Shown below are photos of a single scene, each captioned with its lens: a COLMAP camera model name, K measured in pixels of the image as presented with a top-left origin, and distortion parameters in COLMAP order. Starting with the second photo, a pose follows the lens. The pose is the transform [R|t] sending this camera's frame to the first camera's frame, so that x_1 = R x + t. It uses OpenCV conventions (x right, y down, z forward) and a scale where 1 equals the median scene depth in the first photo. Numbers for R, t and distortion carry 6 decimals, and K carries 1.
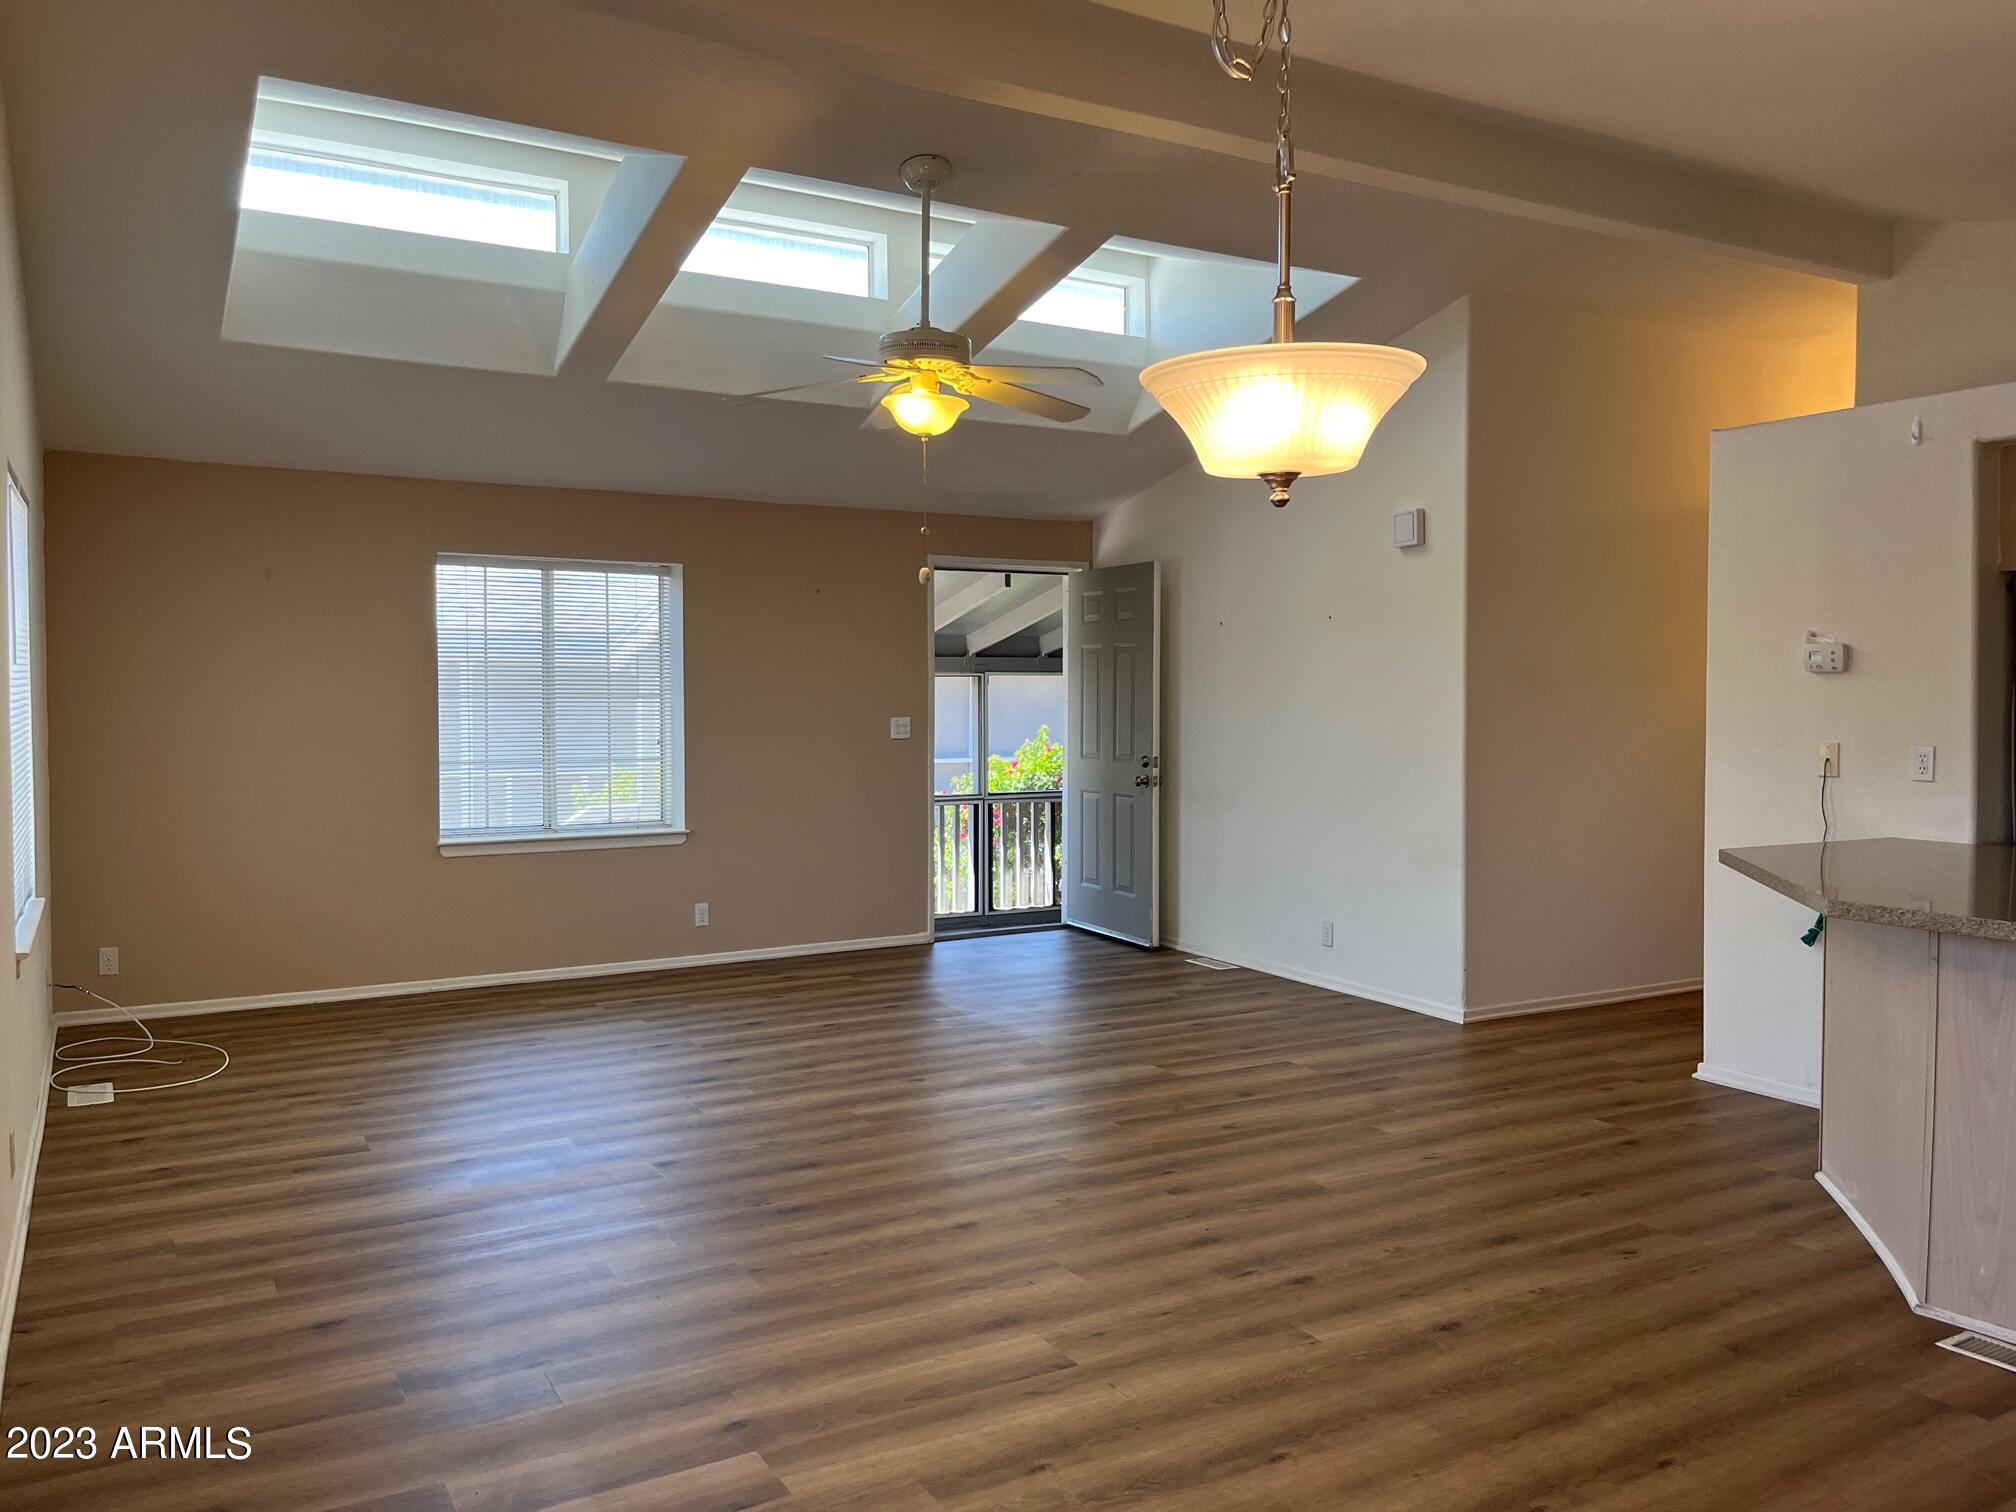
lens RADIAL K [[1519.3, 0, 1007.3], [0, 1519.3, 757.8], [0, 0, 1]] dist [0.005210, 0.000174]
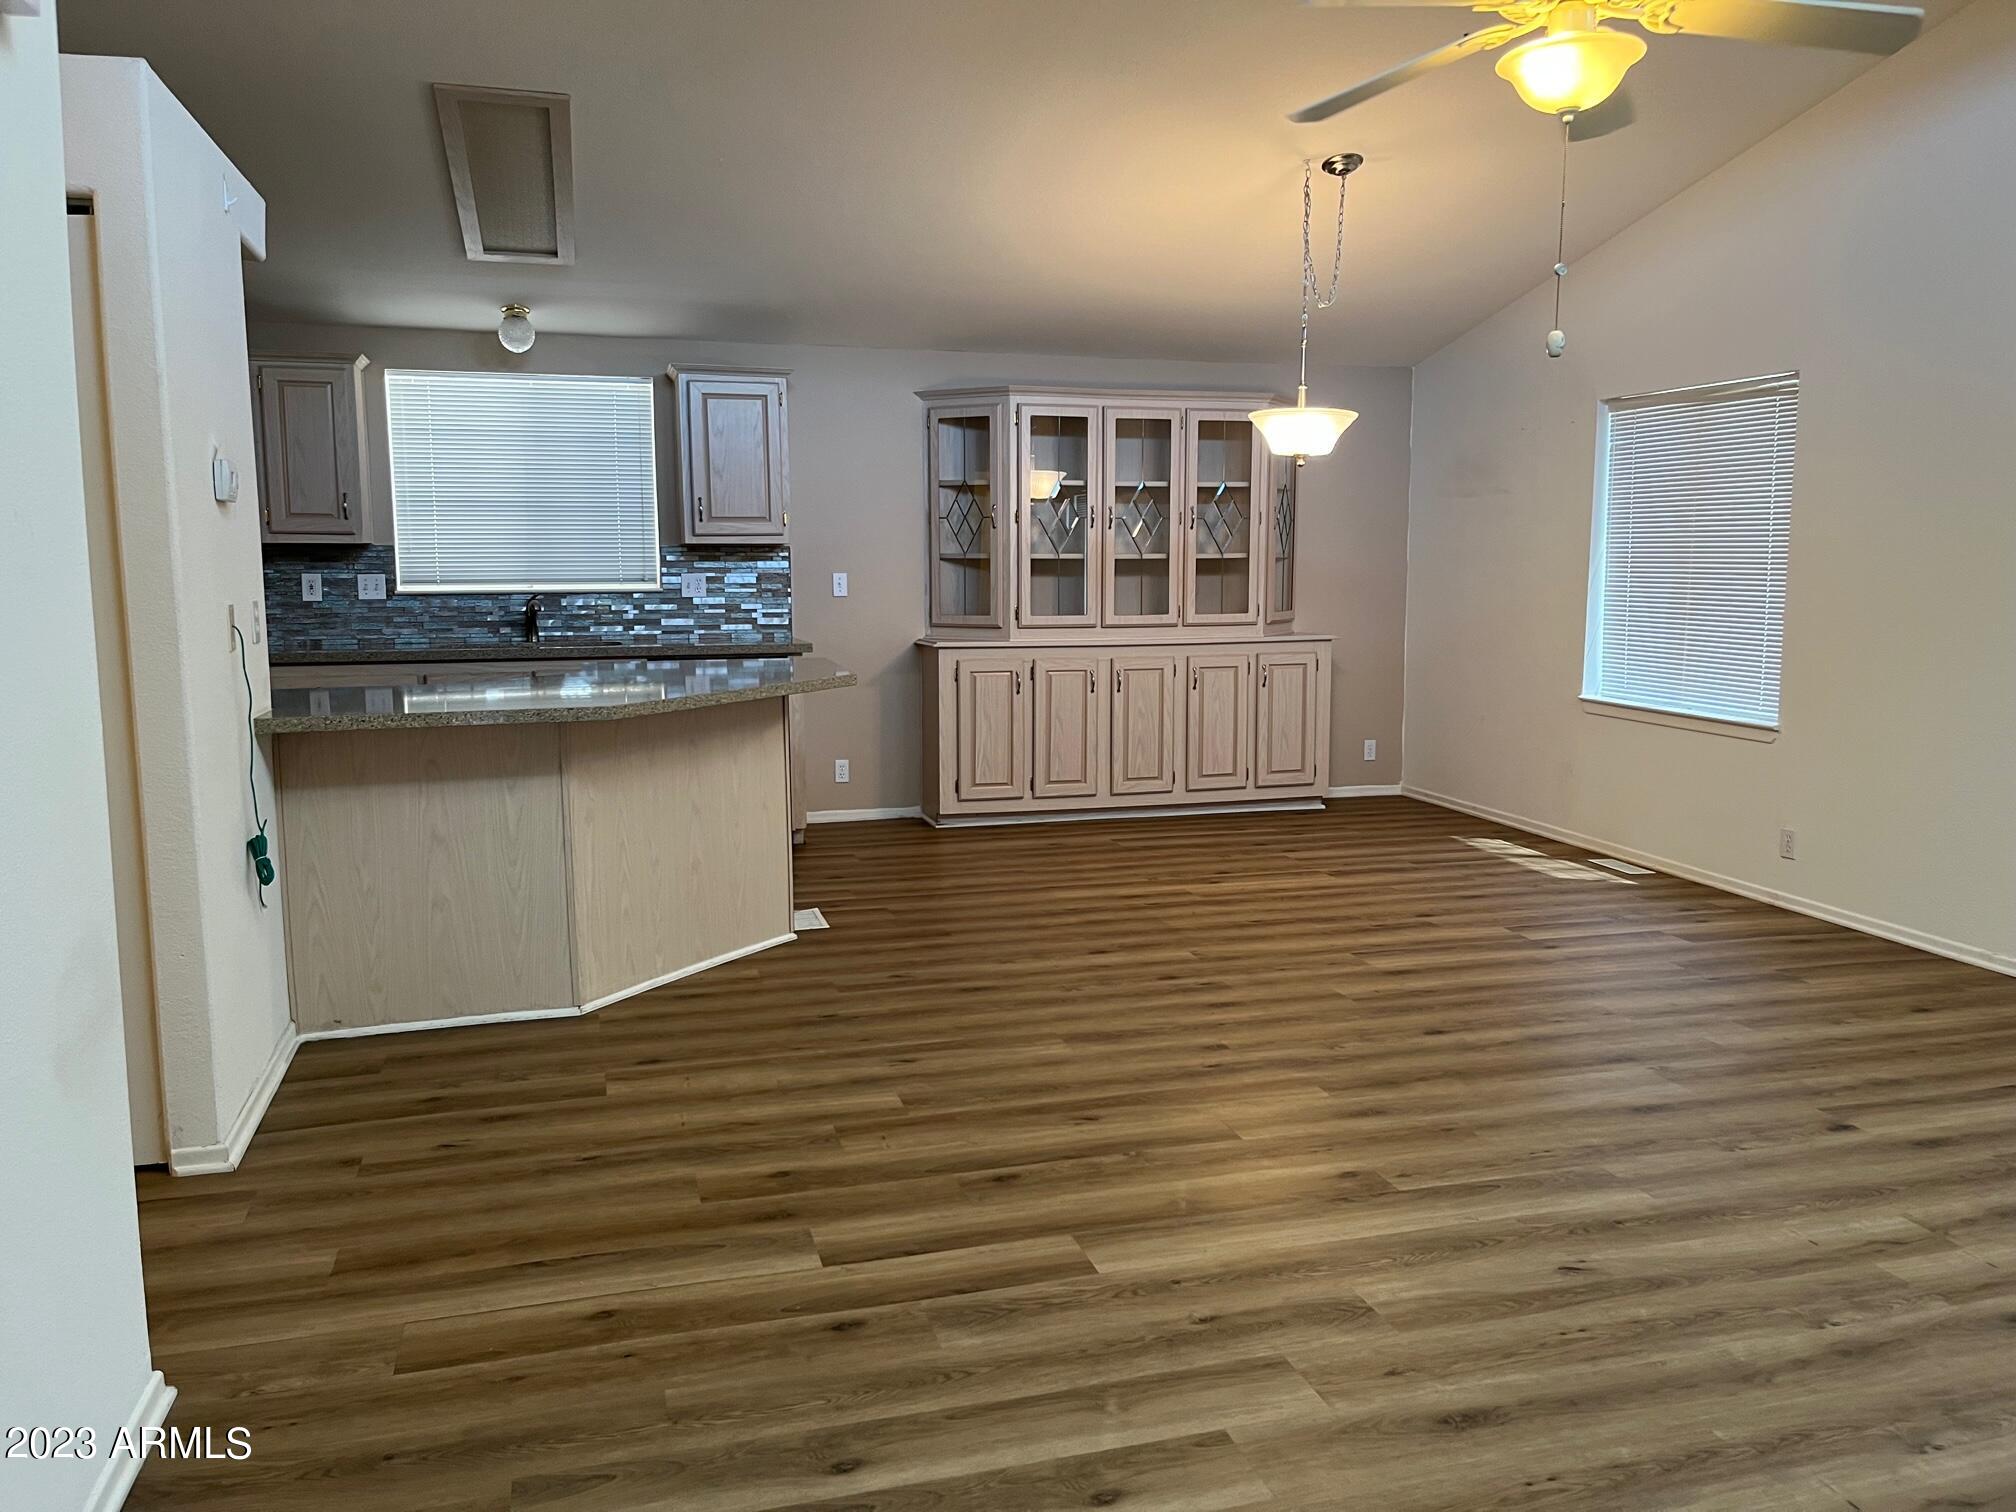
lens RADIAL K [[1519.3, 0, 1007.3], [0, 1519.3, 756.8], [0, 0, 1]] dist [0.005210, 0.000174]
pose [[-0.969921, -0.029068, 0.241678, 0.011944], [0.014518, 0.984169, 0.176635, -0.079775], [-0.242987, 0.174831, -0.954144, 2.085922]]
